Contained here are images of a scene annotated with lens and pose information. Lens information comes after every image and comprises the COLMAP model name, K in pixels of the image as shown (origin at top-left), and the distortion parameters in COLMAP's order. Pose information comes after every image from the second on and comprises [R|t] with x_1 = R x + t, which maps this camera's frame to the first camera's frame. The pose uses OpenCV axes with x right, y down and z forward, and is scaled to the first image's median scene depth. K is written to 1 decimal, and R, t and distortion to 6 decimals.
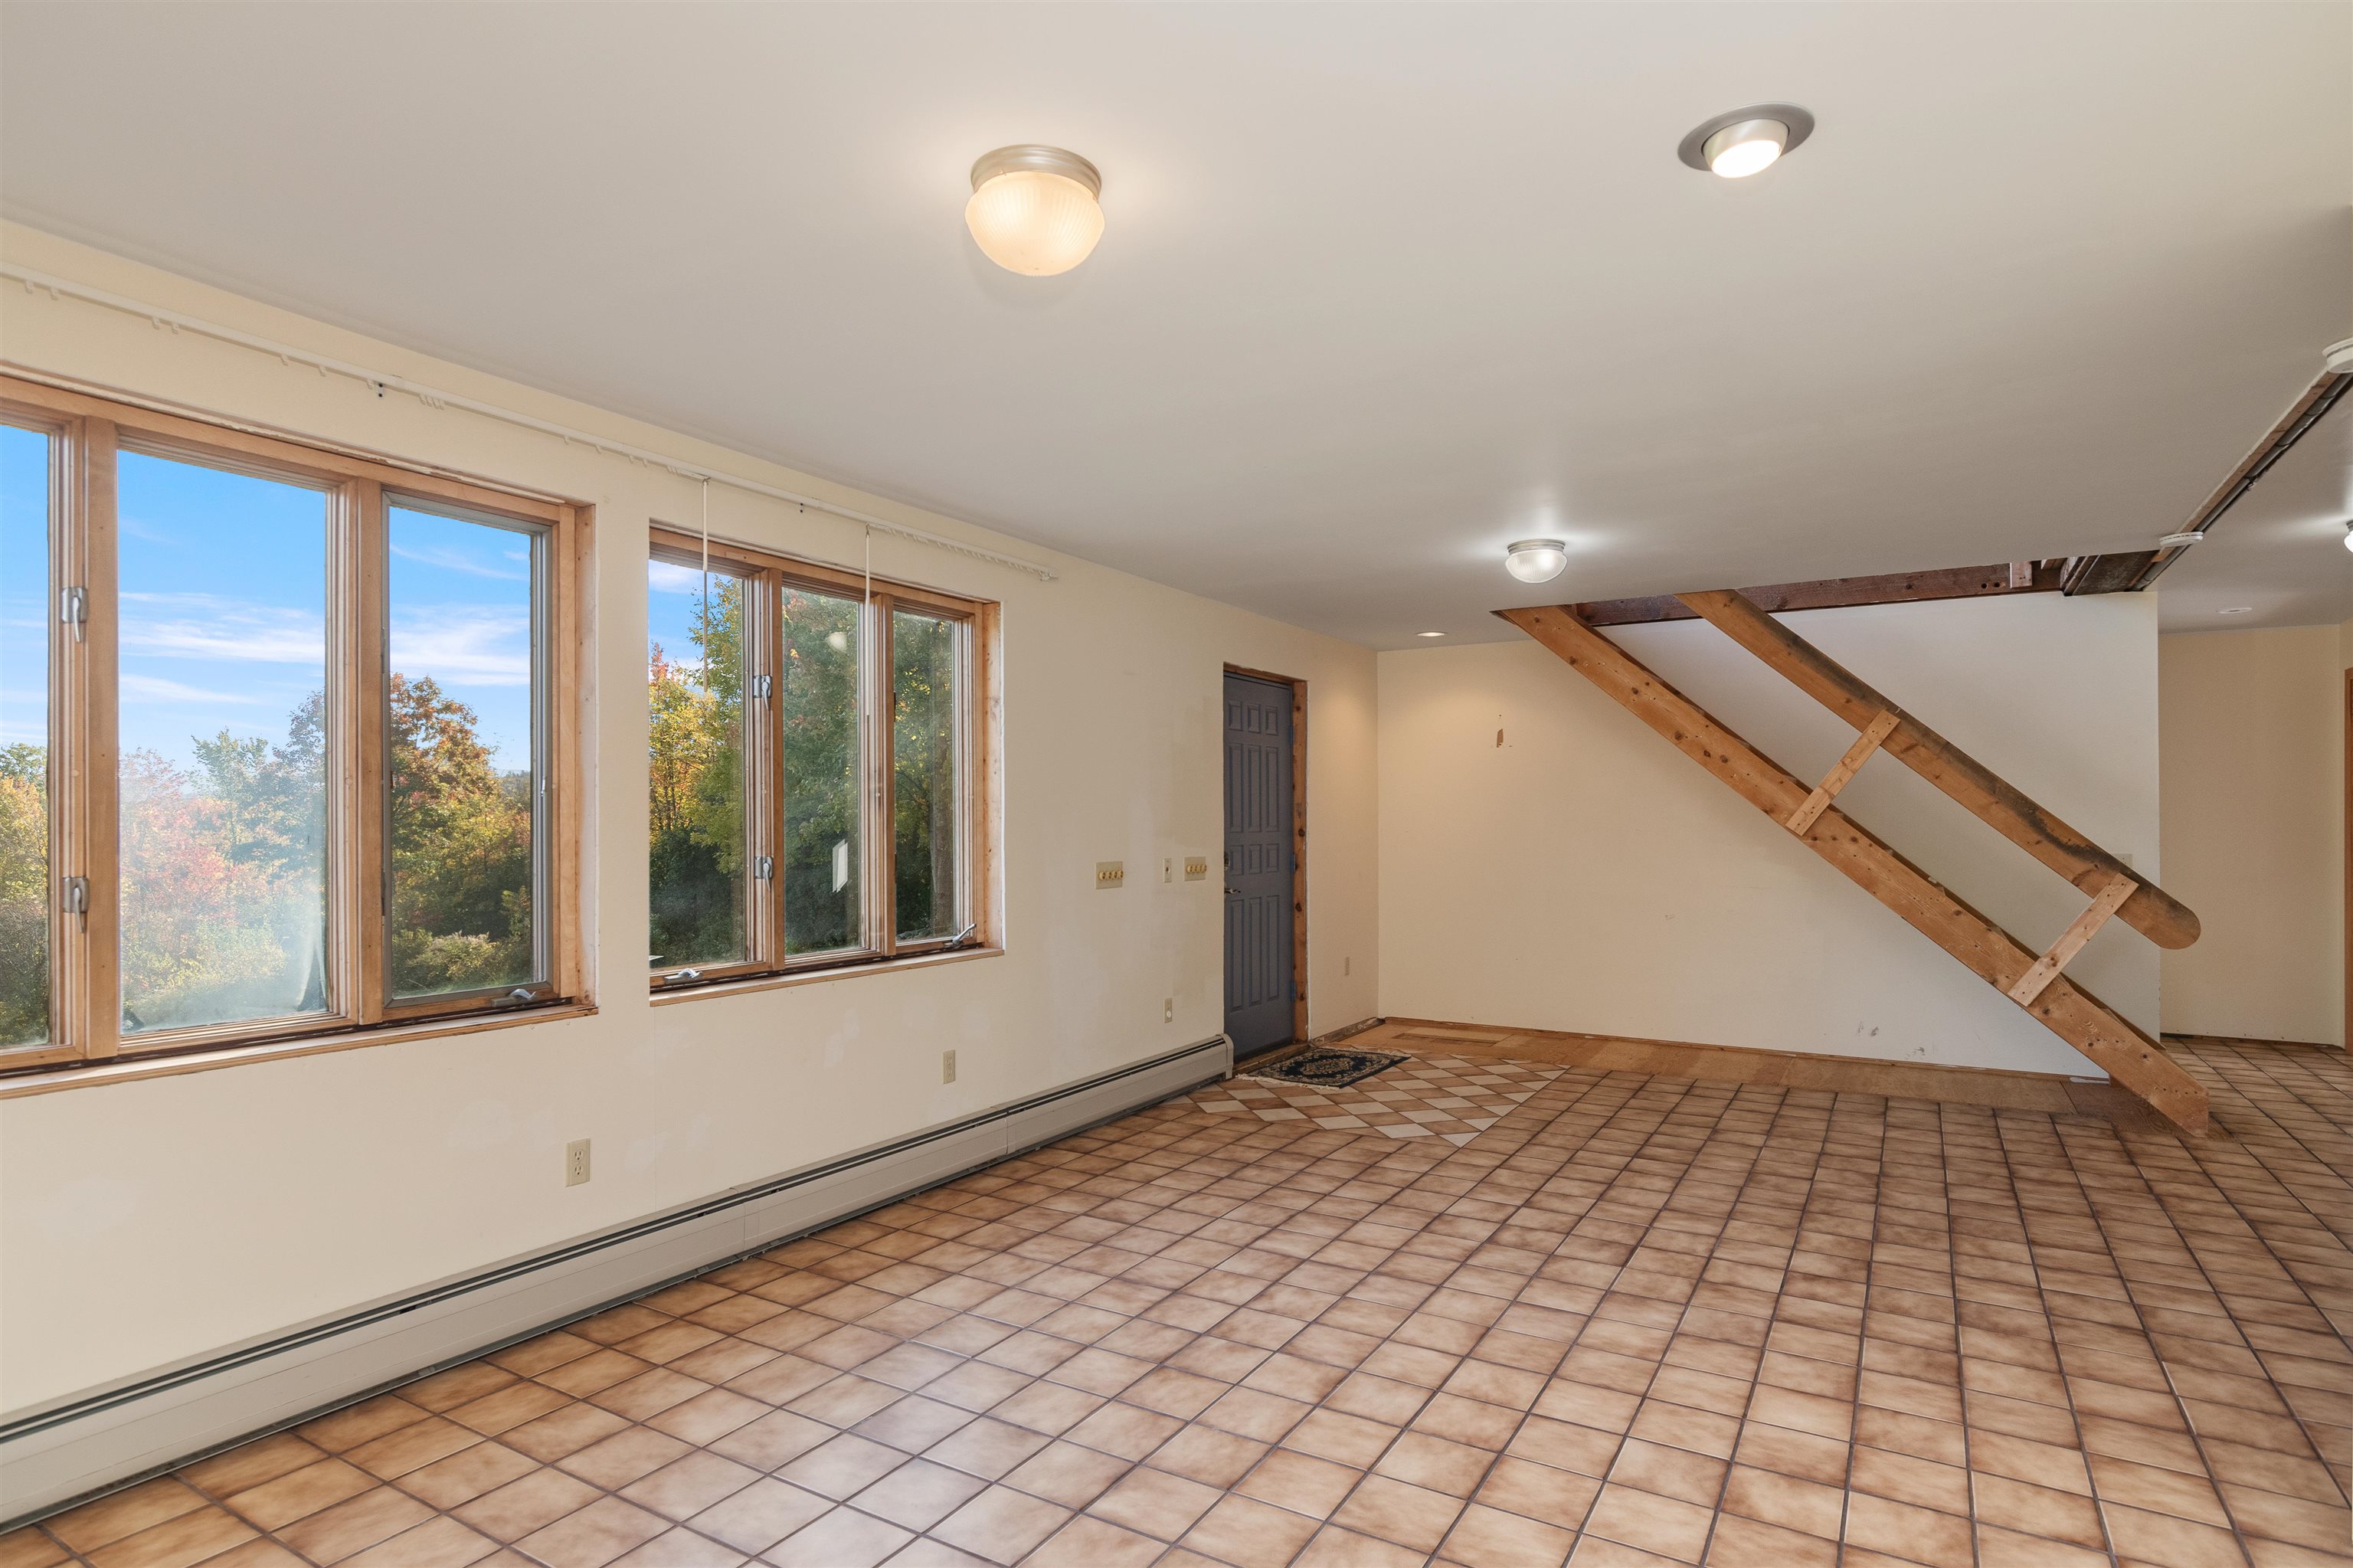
lens RADIAL K [[1223.0, 0, 1165.9], [0, 1223.0, 797.1], [0, 0, 1]] dist [0.000196, -0.001269]
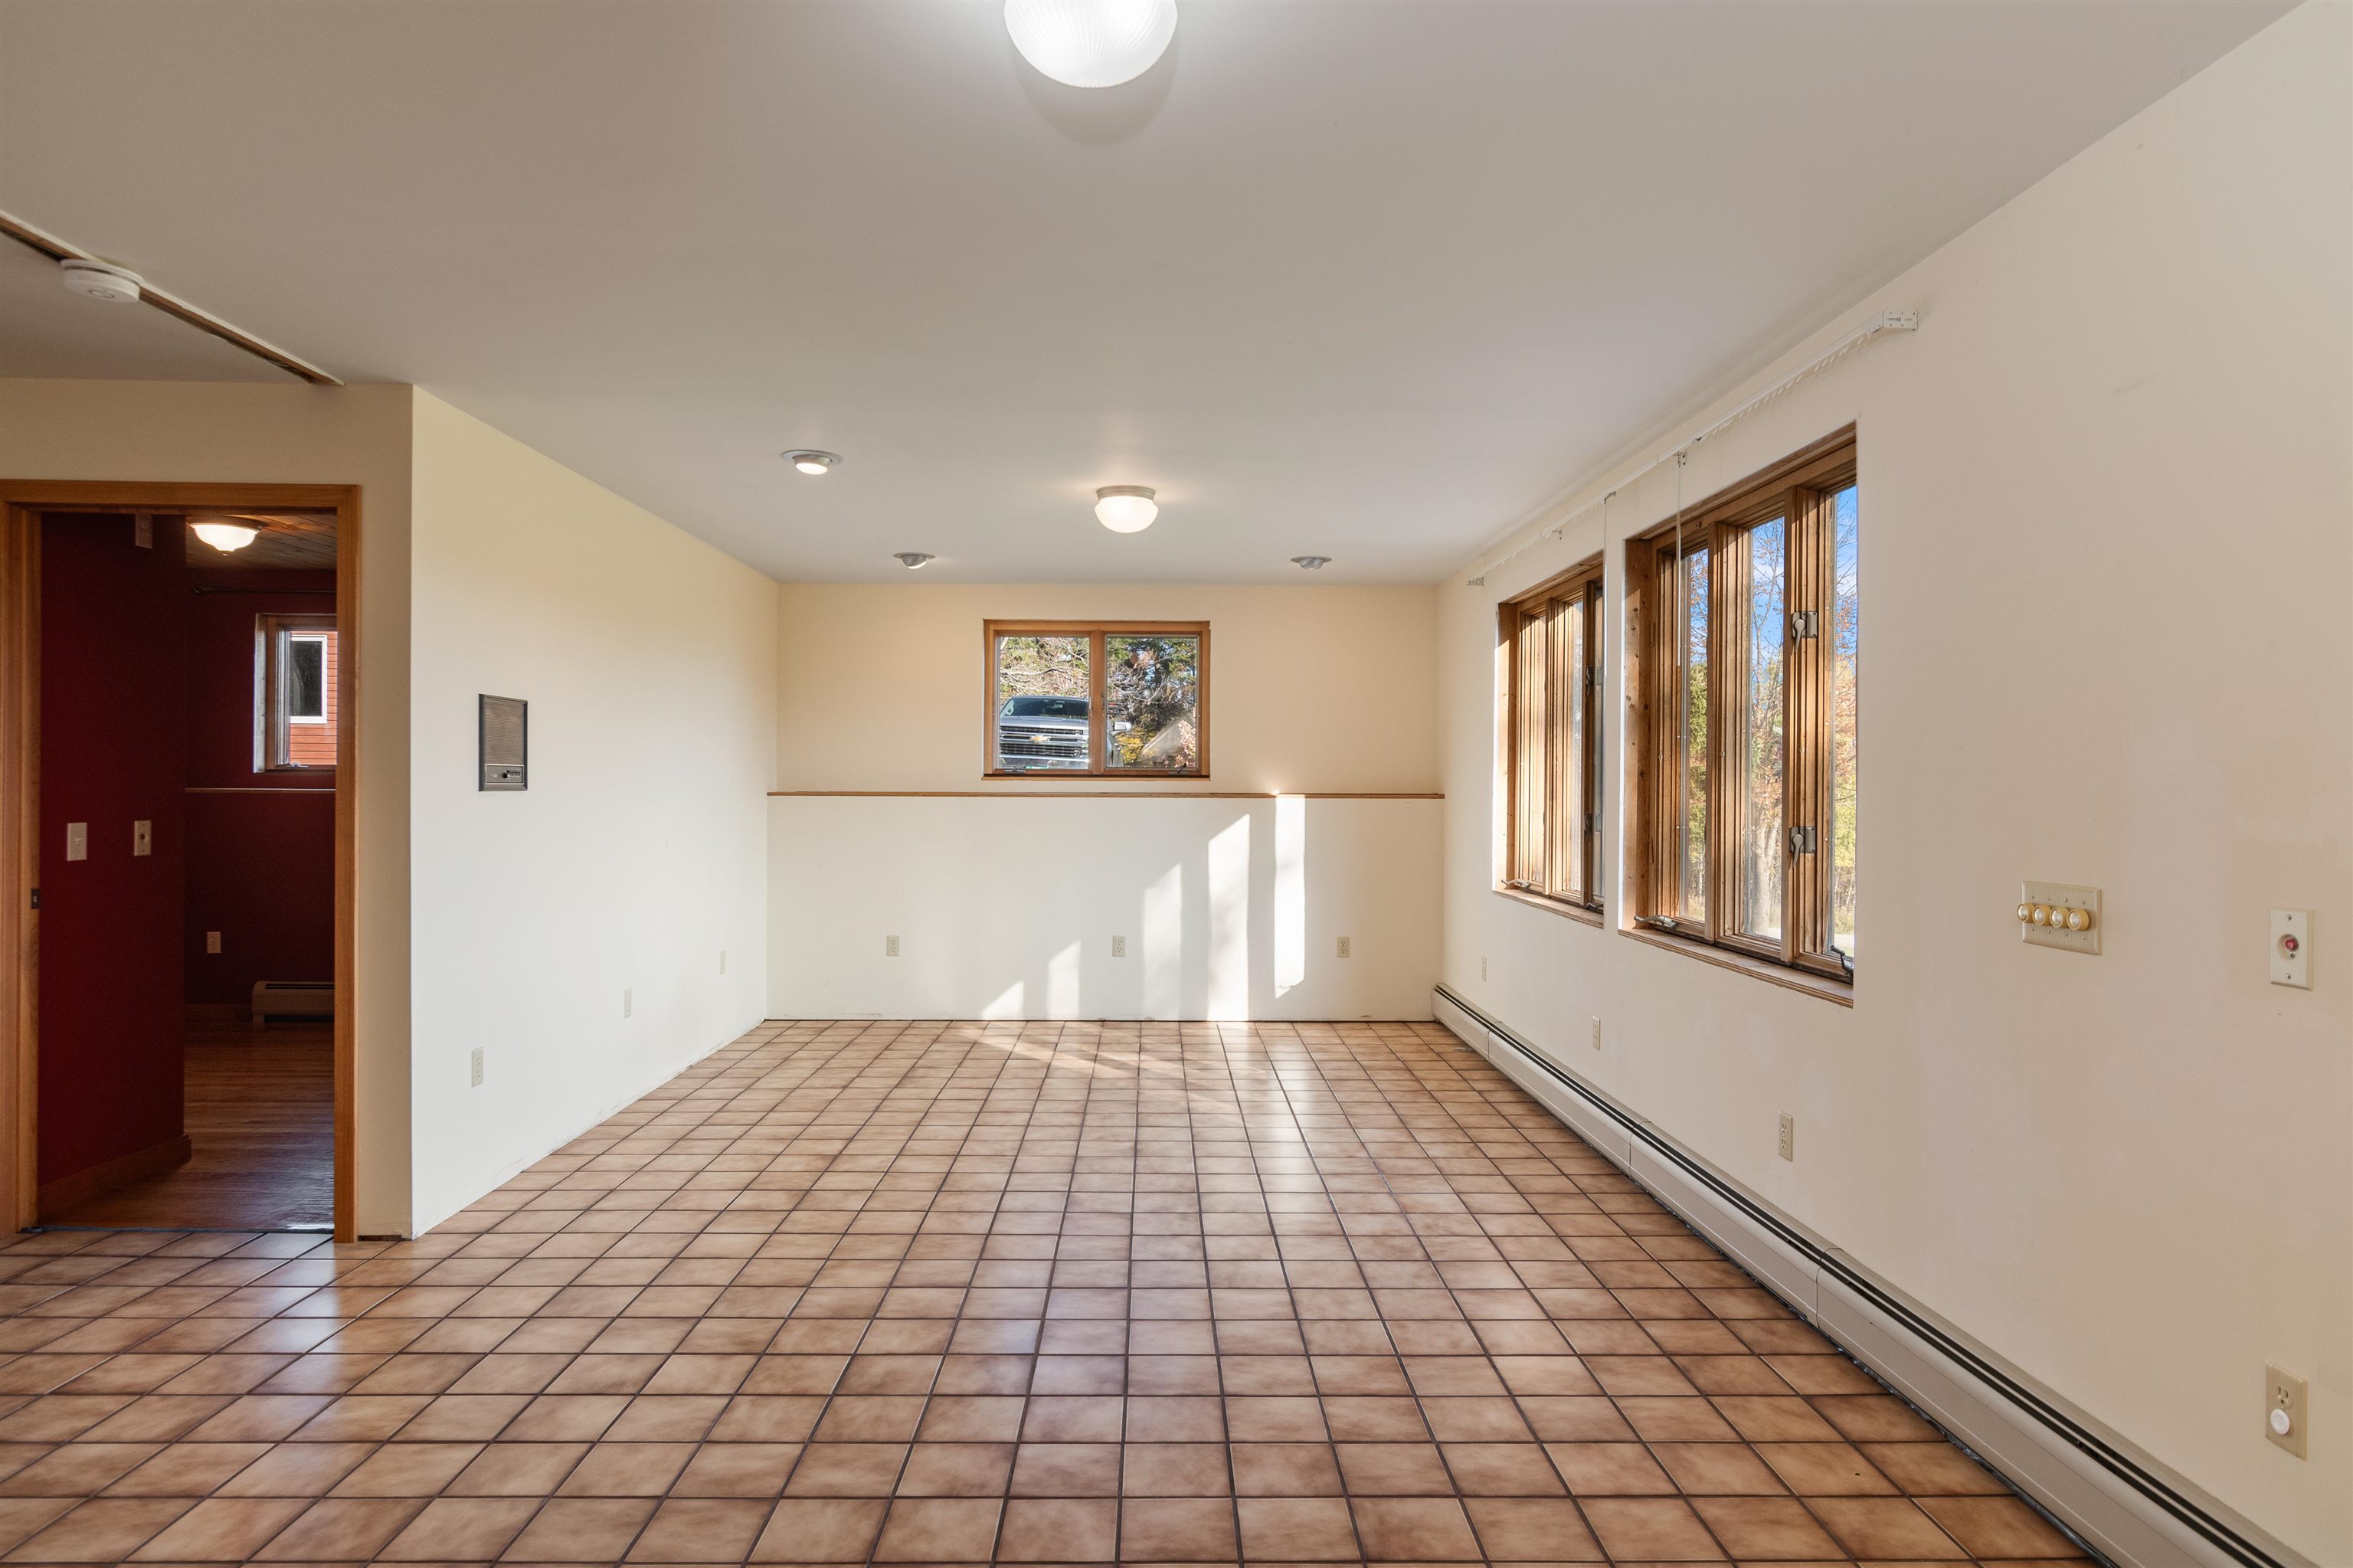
lens RADIAL K [[1360.4, 0, 1182.6], [0, 1360.4, 781.8], [0, 0, 1]] dist [0.001325, -0.001095]
pose [[-0.839190, -0.004399, -0.543821, 0.689267], [0.006471, 0.999816, -0.018074, 0.039412], [0.543800, -0.018687, -0.839007, 1.895757]]
